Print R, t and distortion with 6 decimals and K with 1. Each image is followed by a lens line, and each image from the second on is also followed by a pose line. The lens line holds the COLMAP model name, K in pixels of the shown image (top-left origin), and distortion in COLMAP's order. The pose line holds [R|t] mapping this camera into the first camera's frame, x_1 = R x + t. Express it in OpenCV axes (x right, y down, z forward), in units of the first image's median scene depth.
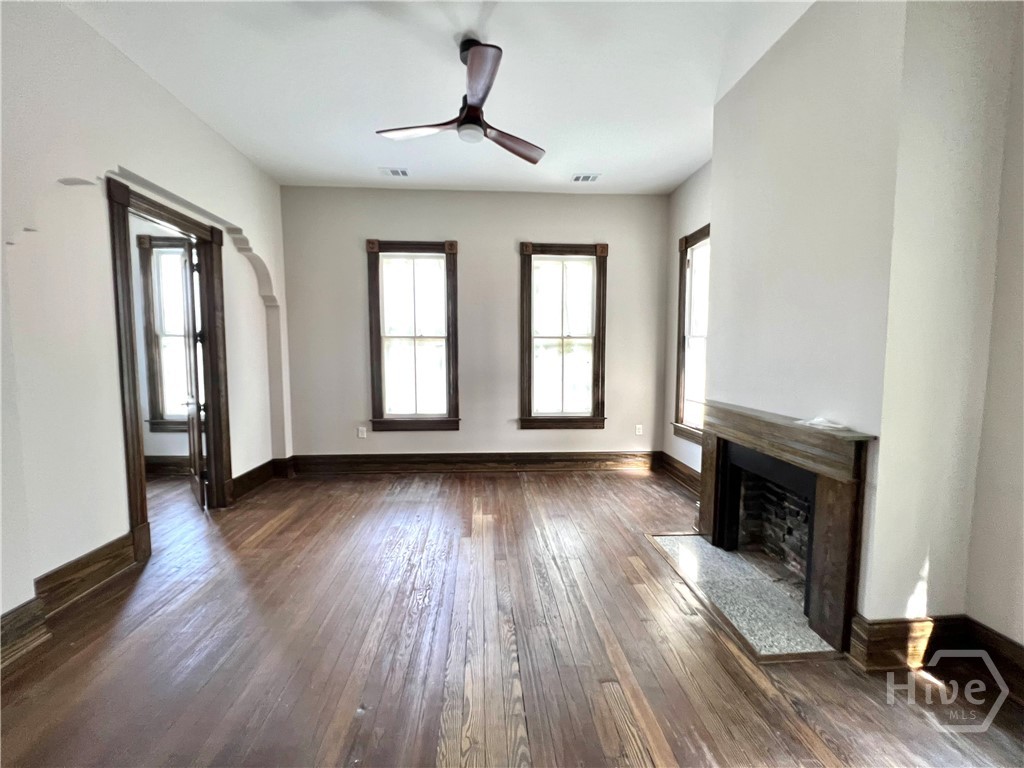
lens RADIAL K [[408.4, 0, 508.0], [0, 408.4, 383.3], [0, 0, 1]] dist [0.002740, 0.000306]
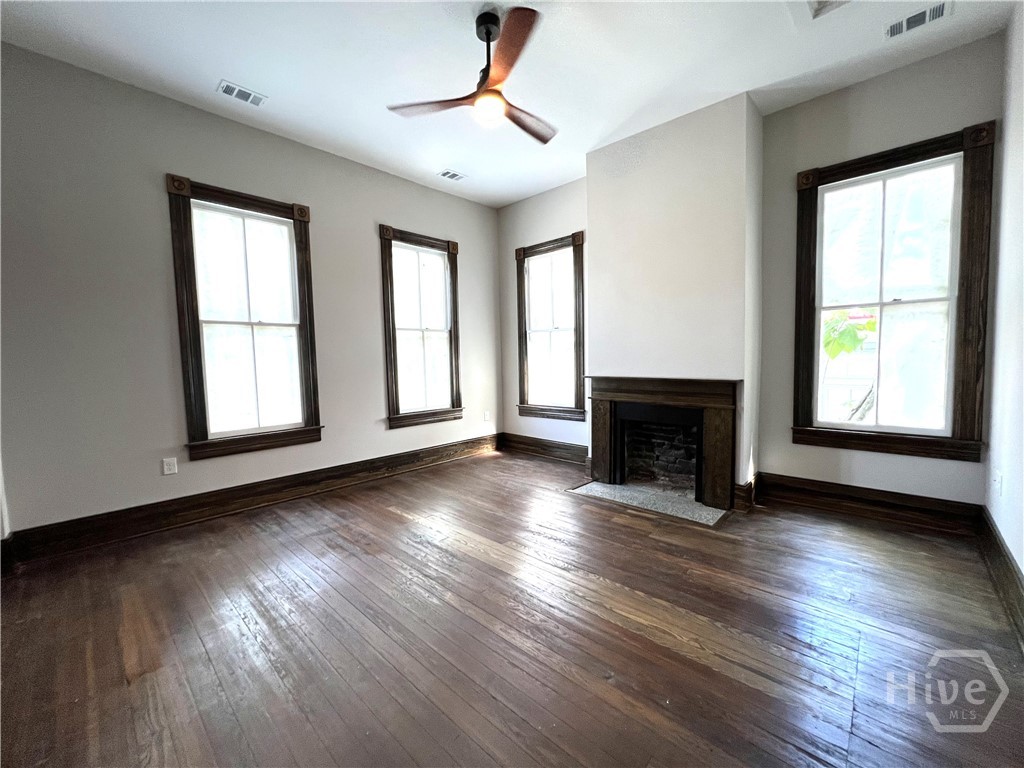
lens RADIAL K [[411.7, 0, 511.7], [0, 411.7, 384.1], [0, 0, 1]] dist [-0.002917, 0.000357]
pose [[0.732473, -0.060660, 0.678089, -0.400111], [0.071466, 0.997371, 0.012024, 0.020752], [-0.677035, 0.039653, 0.734882, 0.140278]]
